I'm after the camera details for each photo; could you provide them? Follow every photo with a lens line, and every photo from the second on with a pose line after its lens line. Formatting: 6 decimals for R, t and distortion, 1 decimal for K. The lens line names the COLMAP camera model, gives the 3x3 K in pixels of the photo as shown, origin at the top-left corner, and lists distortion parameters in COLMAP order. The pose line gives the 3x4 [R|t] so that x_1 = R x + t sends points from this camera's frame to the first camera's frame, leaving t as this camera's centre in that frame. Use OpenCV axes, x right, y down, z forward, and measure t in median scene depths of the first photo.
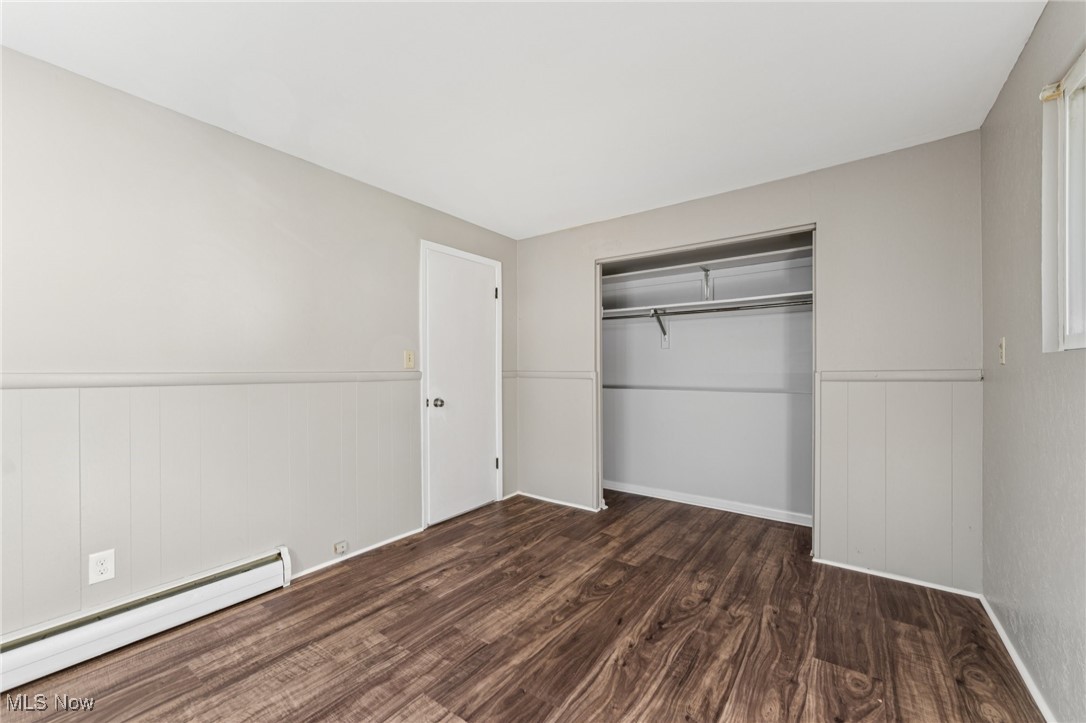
lens RADIAL K [[438.3, 0, 539.1], [0, 438.3, 370.5], [0, 0, 1]] dist [-0.000120, -0.000035]
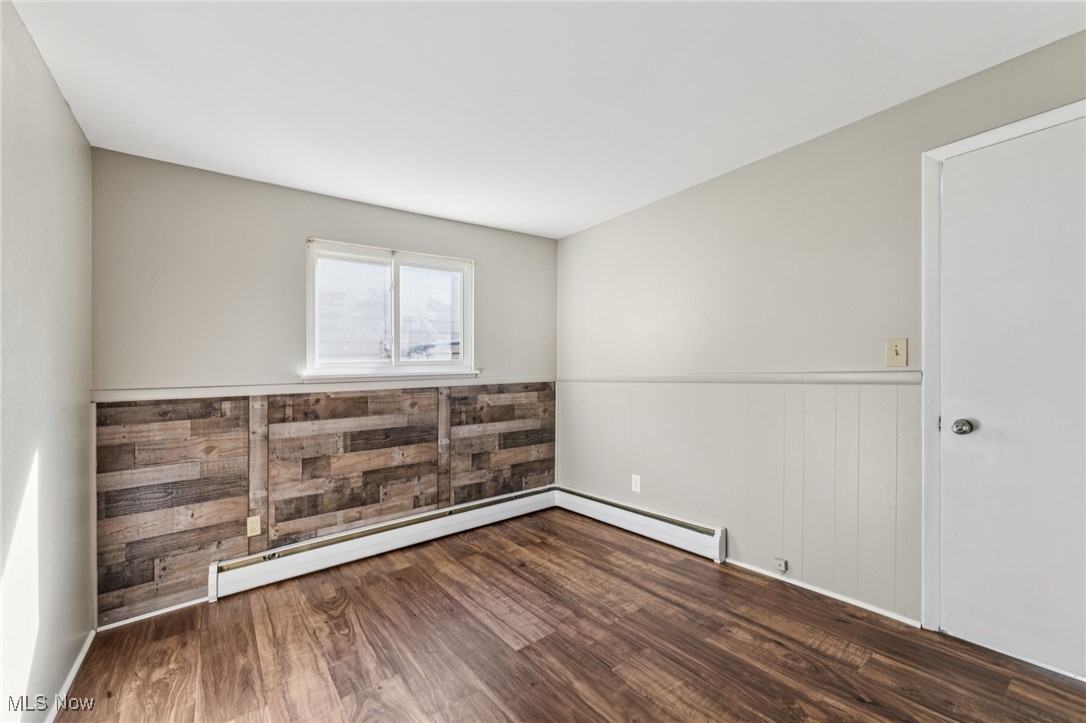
lens RADIAL K [[438.3, 0, 537.1], [0, 438.3, 368.0], [0, 0, 1]] dist [-0.000120, -0.000035]
pose [[-0.273698, -0.002948, -0.961811, 0.781525], [0.017635, 0.999812, -0.008083, -0.015837], [0.961654, -0.019174, -0.273595, 1.046125]]
